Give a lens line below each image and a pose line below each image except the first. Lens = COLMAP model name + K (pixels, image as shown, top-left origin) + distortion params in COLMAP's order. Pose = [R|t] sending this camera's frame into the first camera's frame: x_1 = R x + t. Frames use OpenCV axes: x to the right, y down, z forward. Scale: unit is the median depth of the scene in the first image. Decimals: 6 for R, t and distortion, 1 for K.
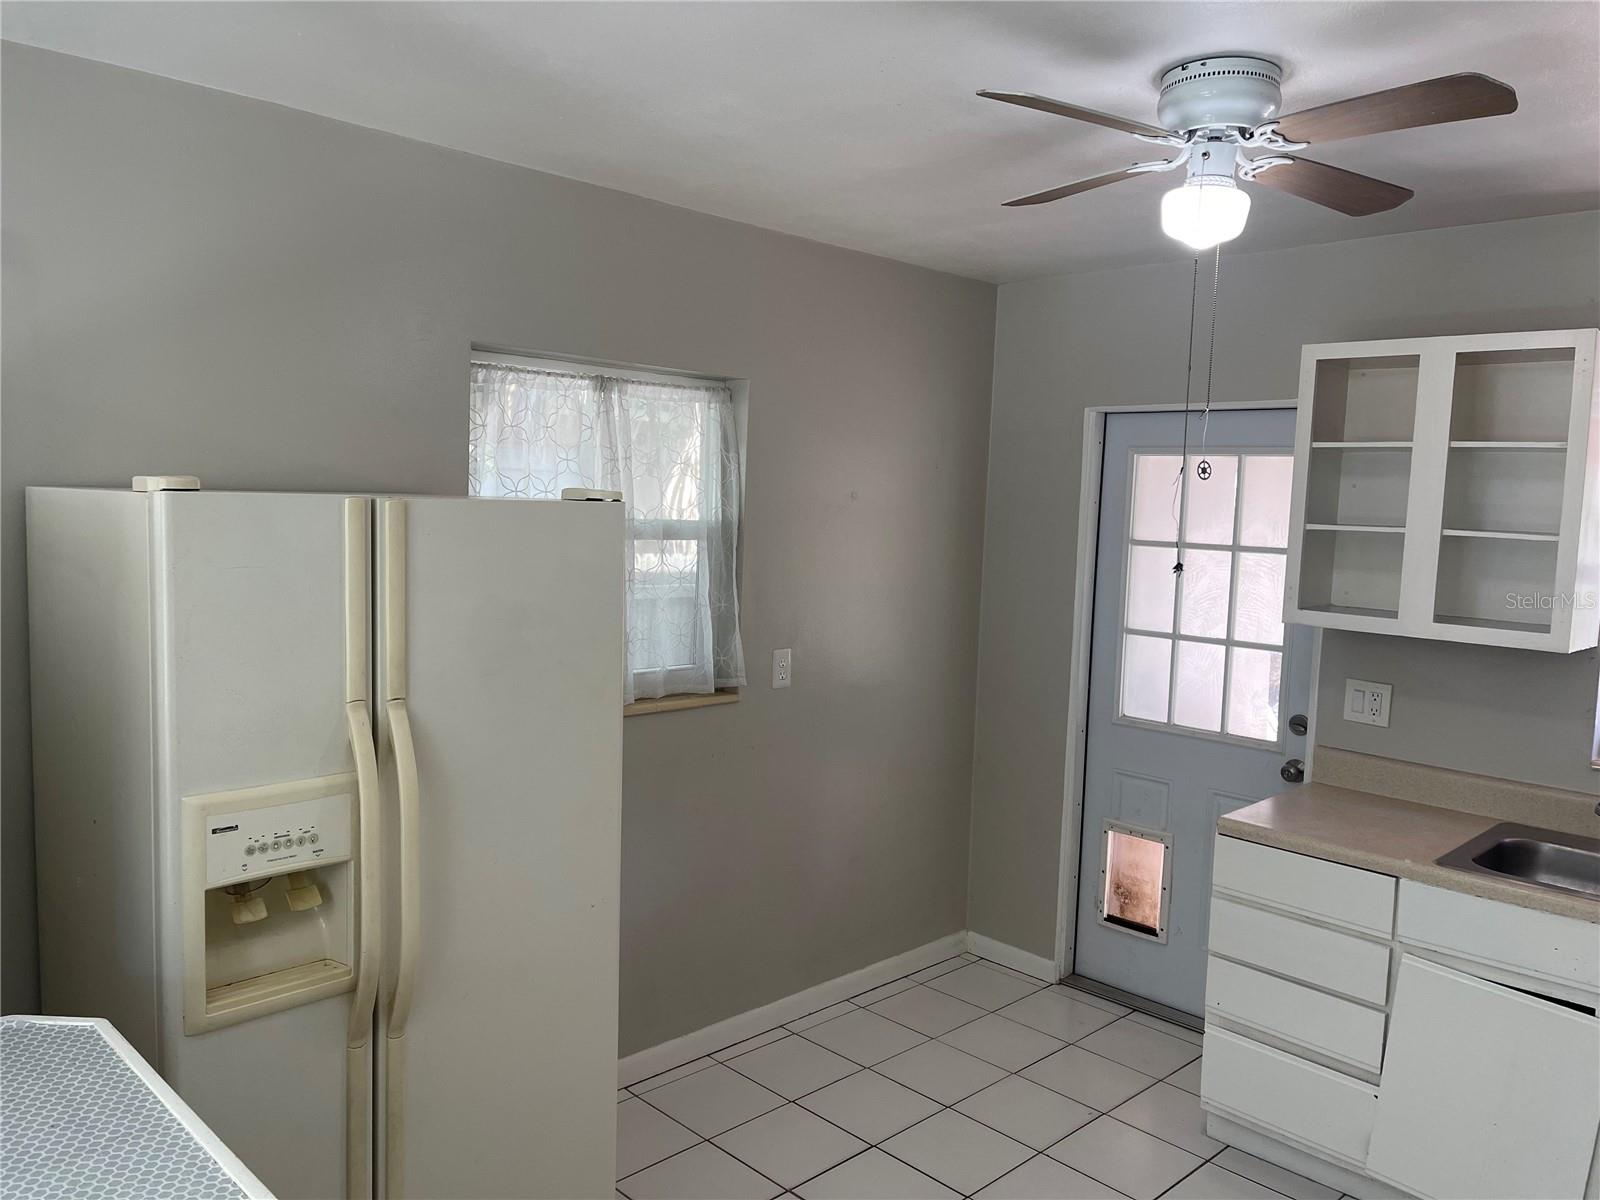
lens RADIAL K [[1202.5, 0, 804.7], [0, 1202.5, 596.2], [0, 0, 1]] dist [0.070638, -0.092092]
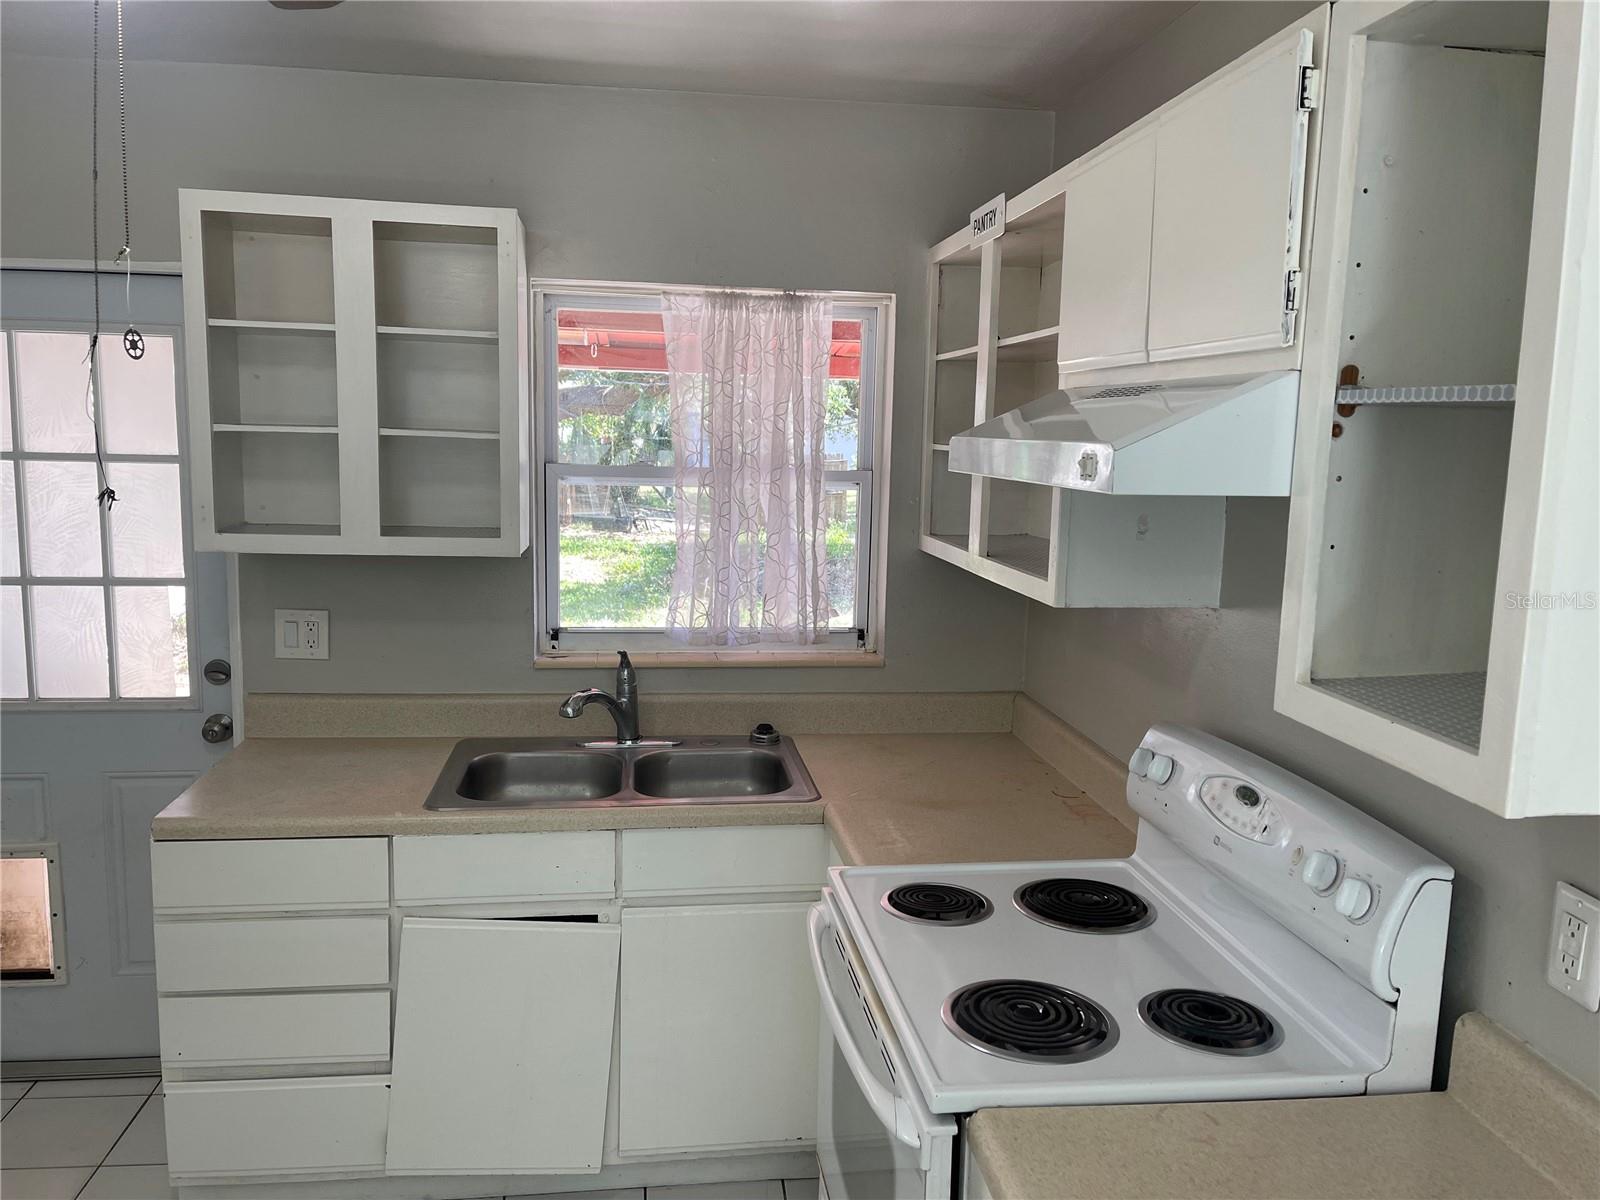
lens RADIAL K [[1202.5, 0, 799.5], [0, 1202.5, 598.9], [0, 0, 1]] dist [0.070638, -0.092092]
pose [[0.603522, -0.131533, 0.786422, 0.006707], [0.063617, 0.991099, 0.116945, -0.014559], [-0.794804, -0.020549, 0.606518, 0.205381]]
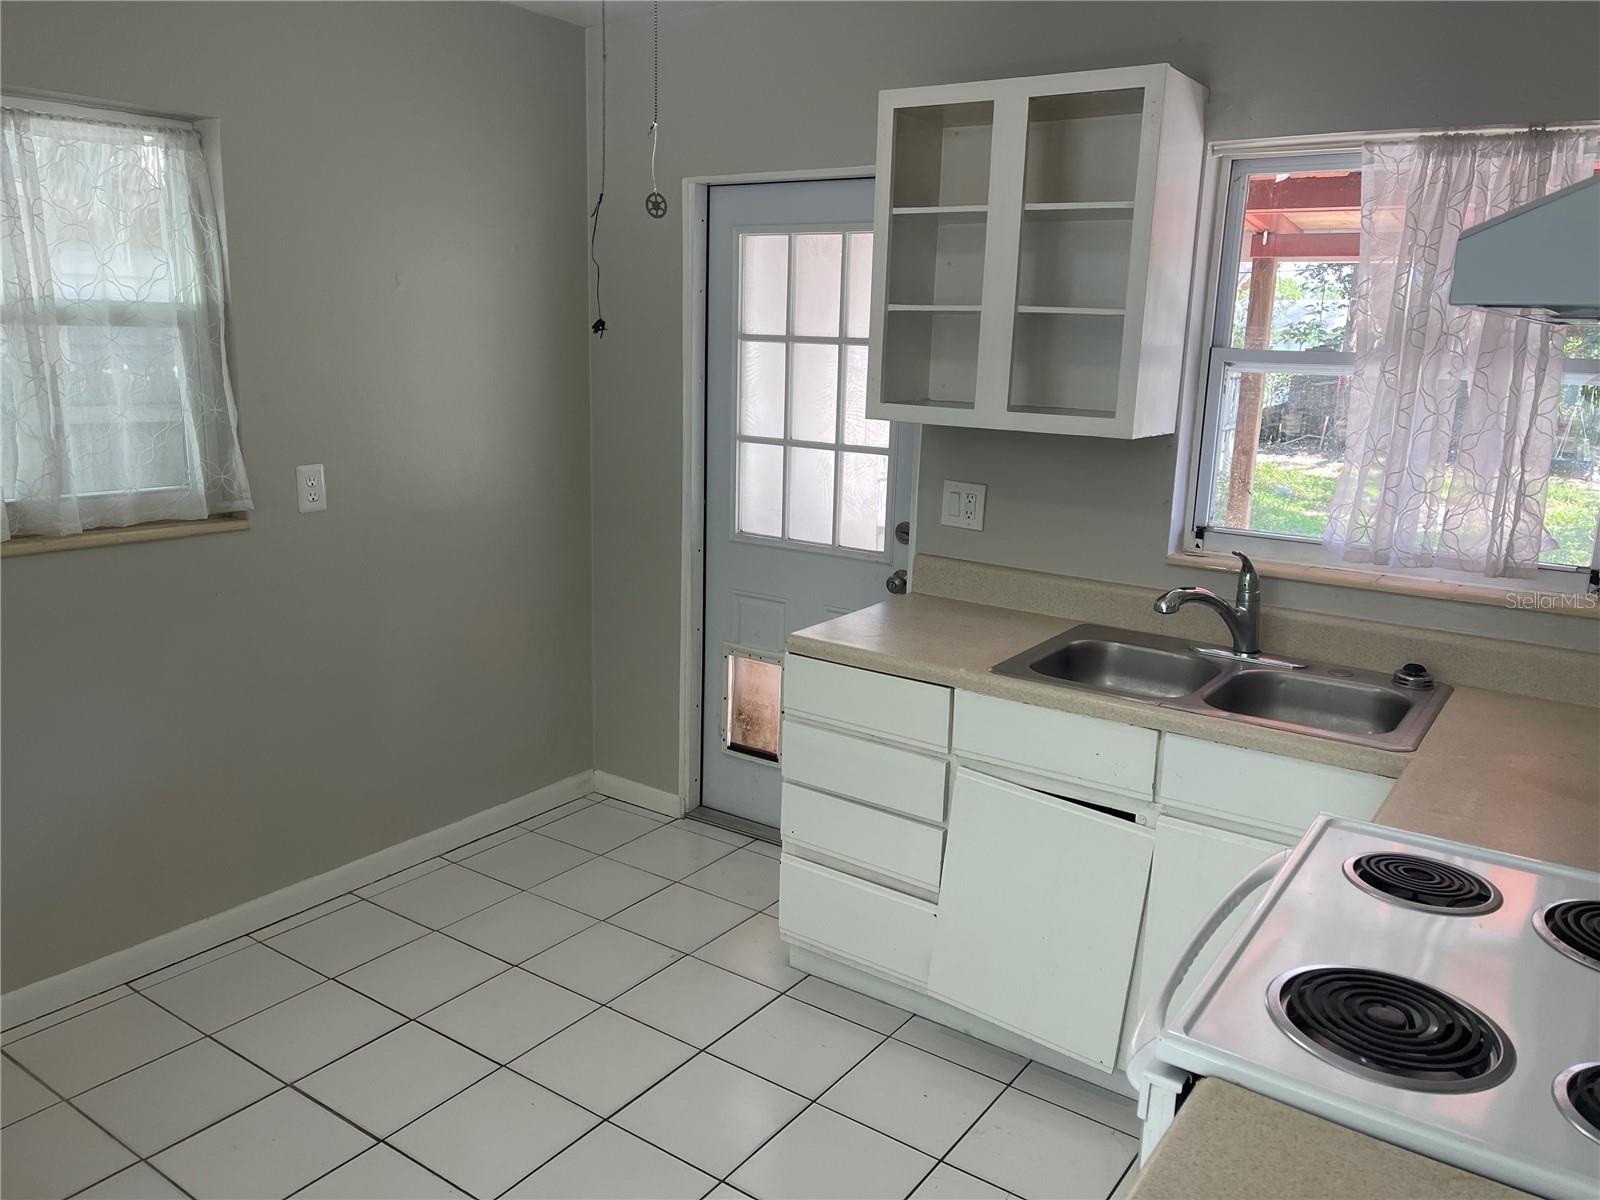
lens RADIAL K [[1202.5, 0, 813.4], [0, 1202.5, 602.0], [0, 0, 1]] dist [0.070638, -0.092092]
pose [[0.982472, -0.045654, 0.180735, 0.180155], [0.019904, 0.989695, 0.141799, 0.028012], [-0.185346, -0.135716, 0.973256, 0.112772]]
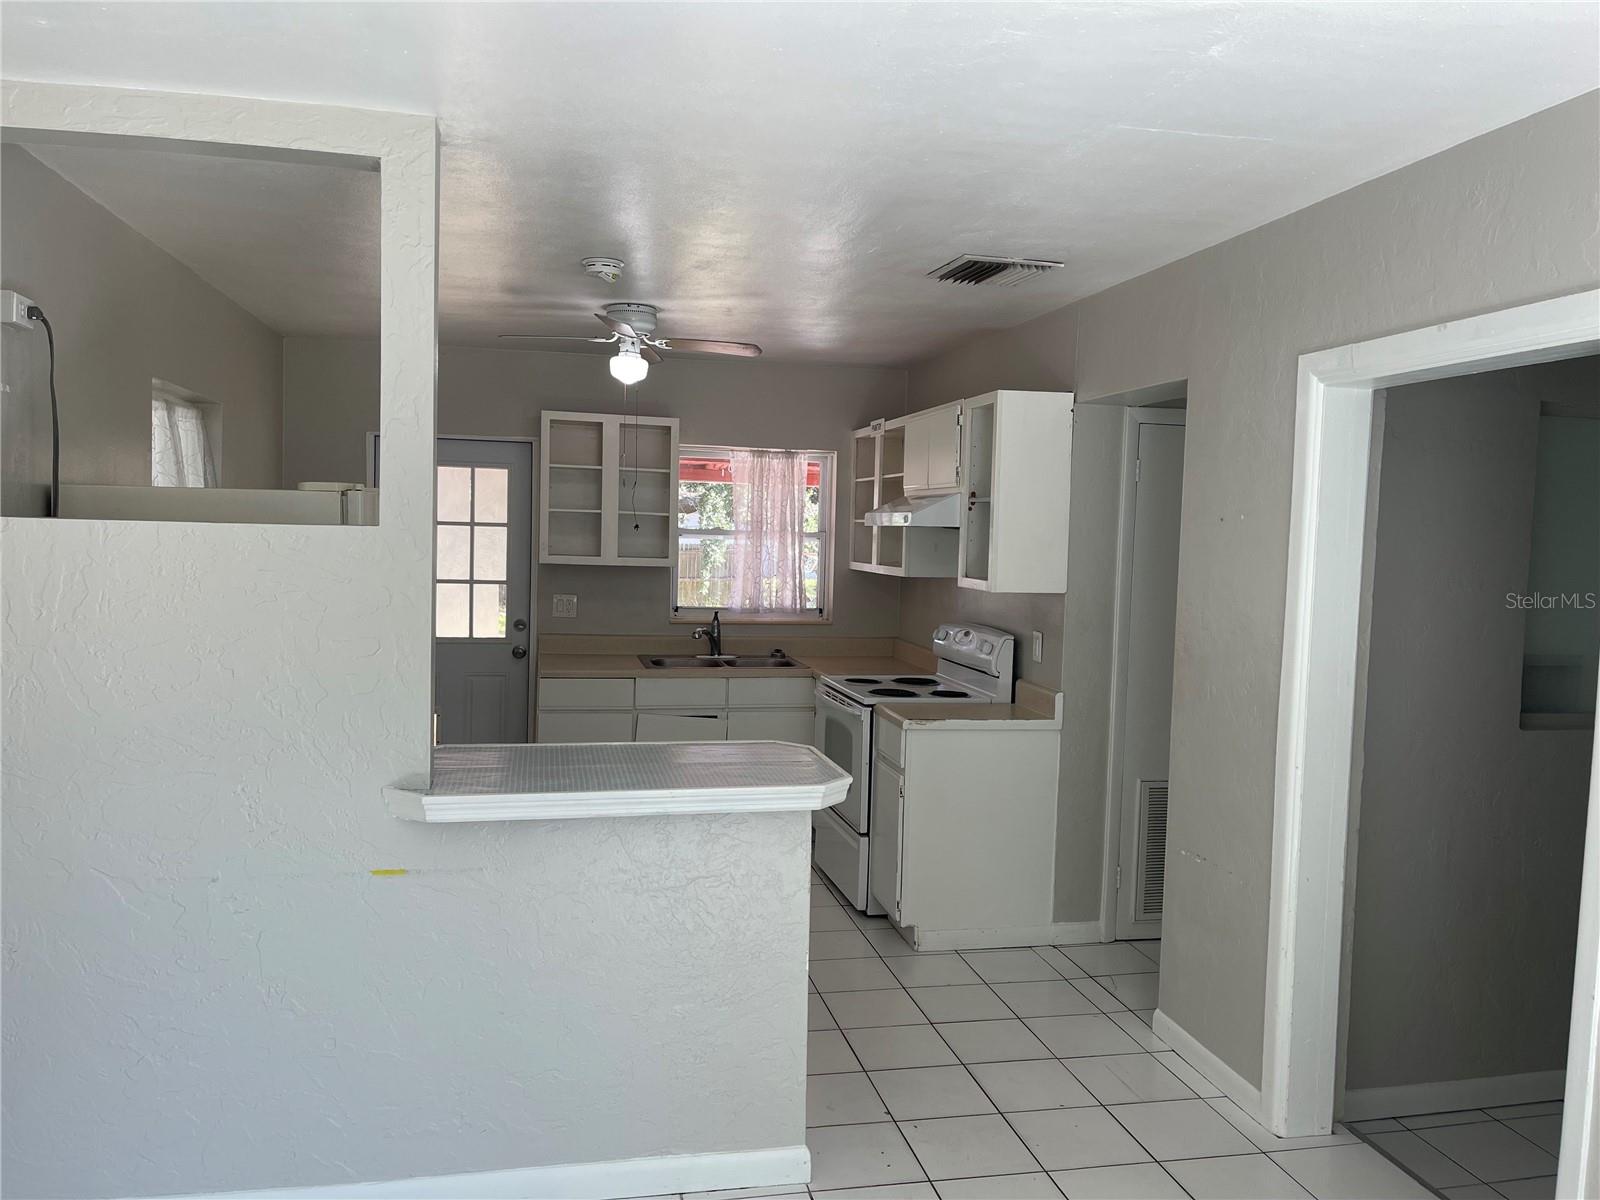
lens RADIAL K [[1202.5, 0, 803.6], [0, 1202.5, 603.1], [0, 0, 1]] dist [0.070638, -0.092092]
pose [[0.528572, -0.075559, 0.845519, -0.889319], [0.060973, 0.996837, 0.050964, 0.012586], [-0.846696, 0.024616, 0.531507, -0.276423]]
